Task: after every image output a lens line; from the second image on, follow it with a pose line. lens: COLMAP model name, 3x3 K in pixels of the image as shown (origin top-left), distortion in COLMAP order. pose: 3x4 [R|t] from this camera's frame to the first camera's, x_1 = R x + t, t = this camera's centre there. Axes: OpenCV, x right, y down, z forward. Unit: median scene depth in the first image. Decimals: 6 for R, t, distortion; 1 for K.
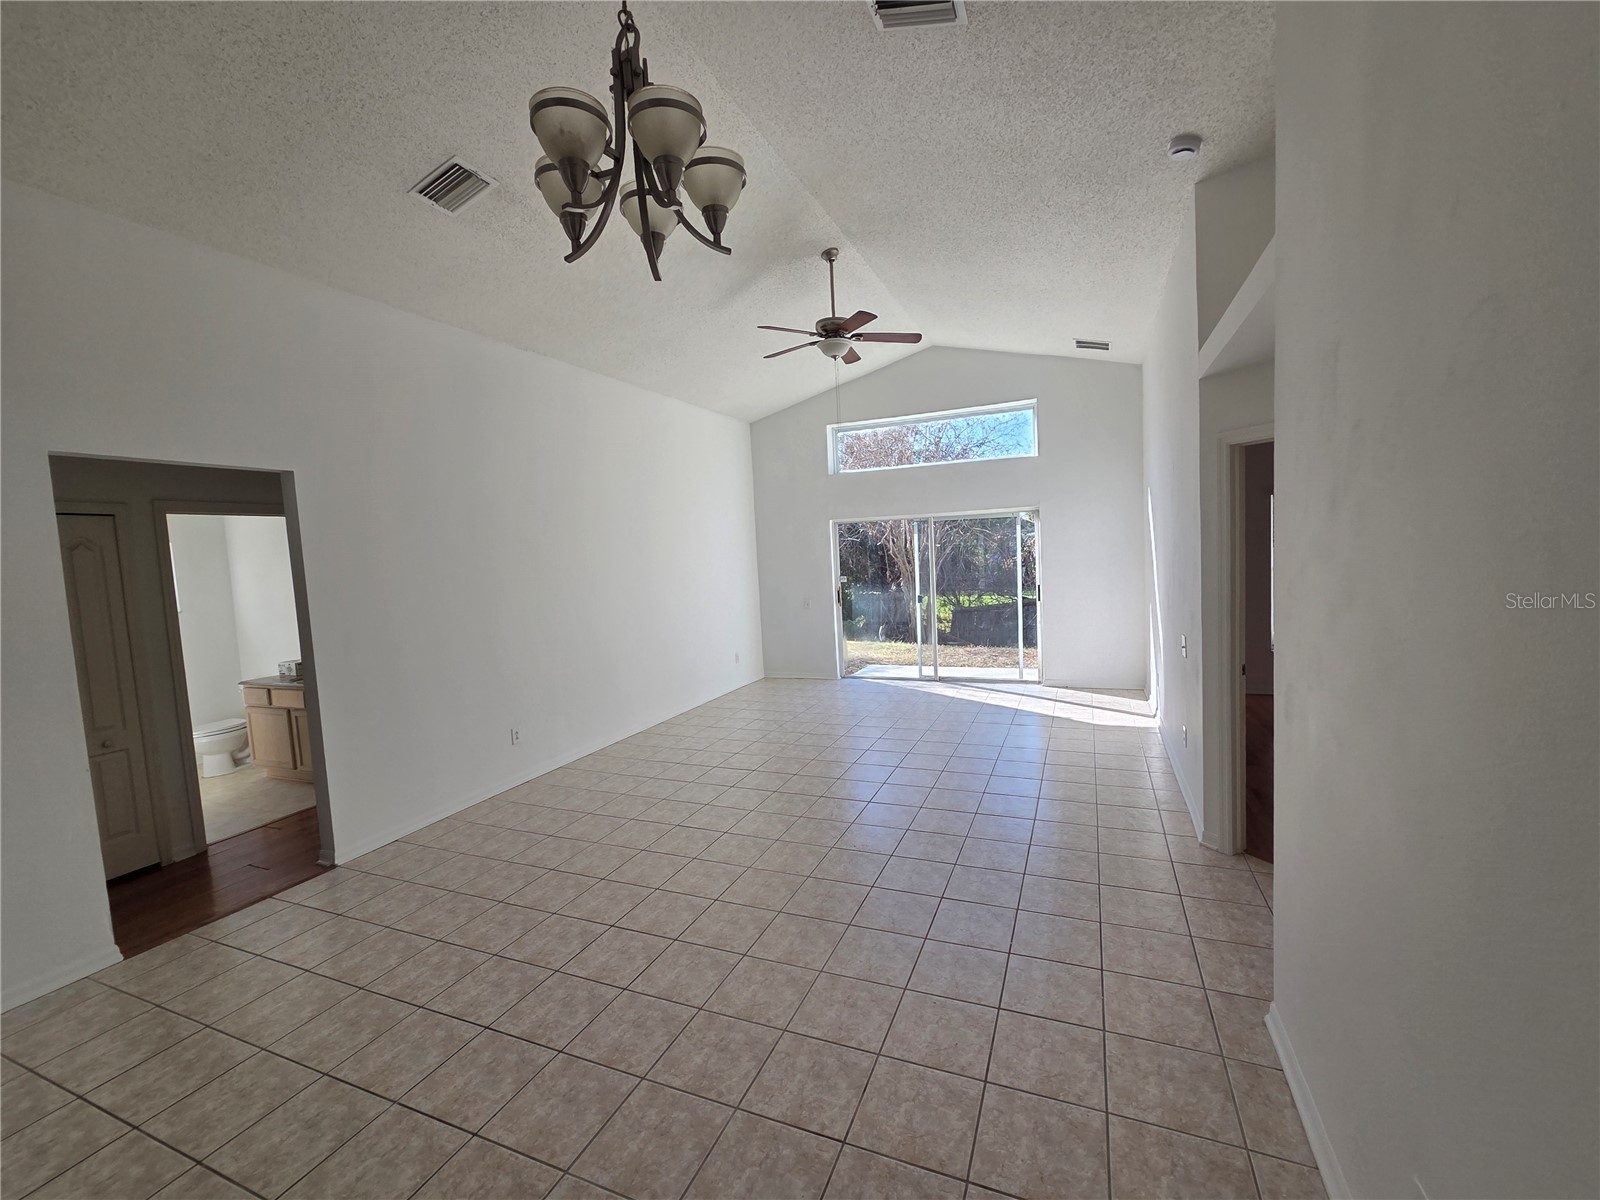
lens RADIAL K [[660.0, 0, 816.2], [0, 660.0, 598.7], [0, 0, 1]] dist [-0.001235, -0.000568]
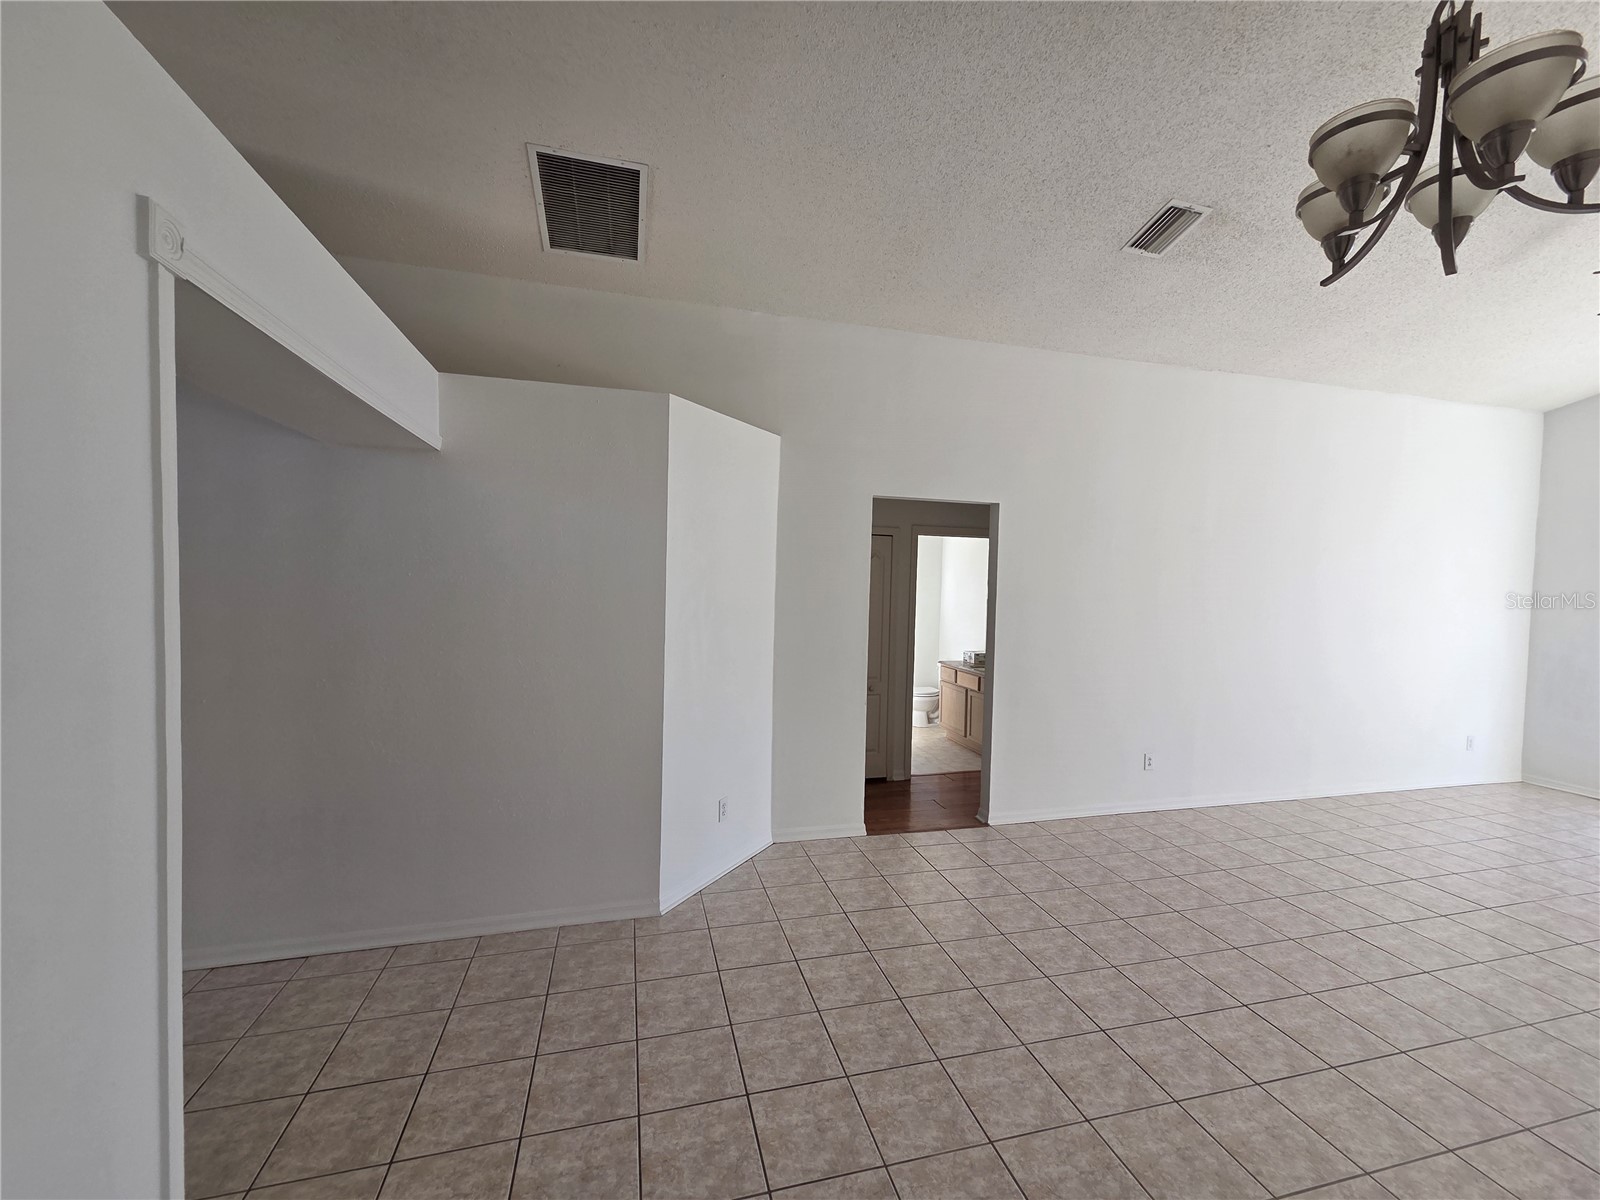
lens RADIAL K [[654.0, 0, 800.0], [0, 654.0, 600.0], [0, 0, 1]] dist [-0.000344, 0.000539]
pose [[0.602075, 0.094078, -0.792878, -0.019666], [-0.115444, 0.992857, 0.030143, -0.004779], [0.790050, 0.073385, 0.608634, -0.047442]]
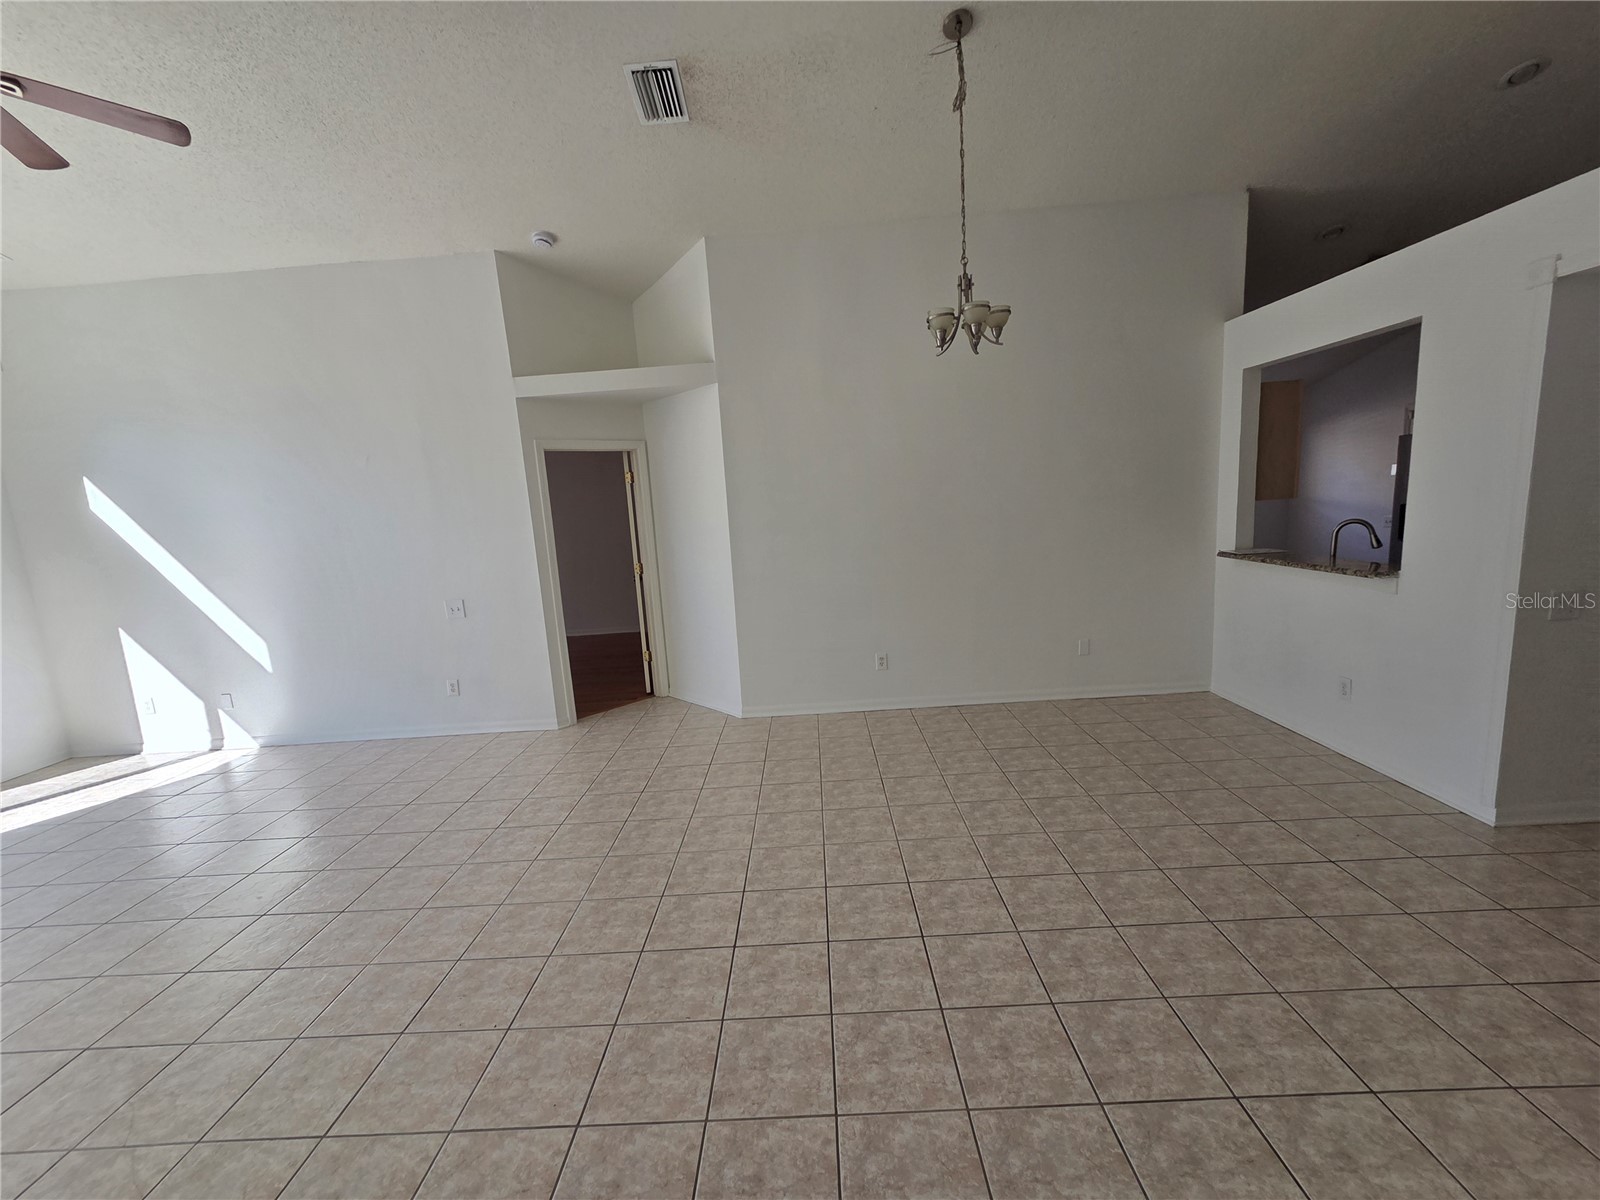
lens RADIAL K [[654.0, 0, 800.0], [0, 654.0, 600.0], [0, 0, 1]] dist [-0.000344, 0.000539]
pose [[-0.357754, -0.071610, 0.931066, -0.933372], [0.155721, 0.978520, 0.135094, -0.008845], [-0.920741, 0.193317, -0.338918, 0.995624]]
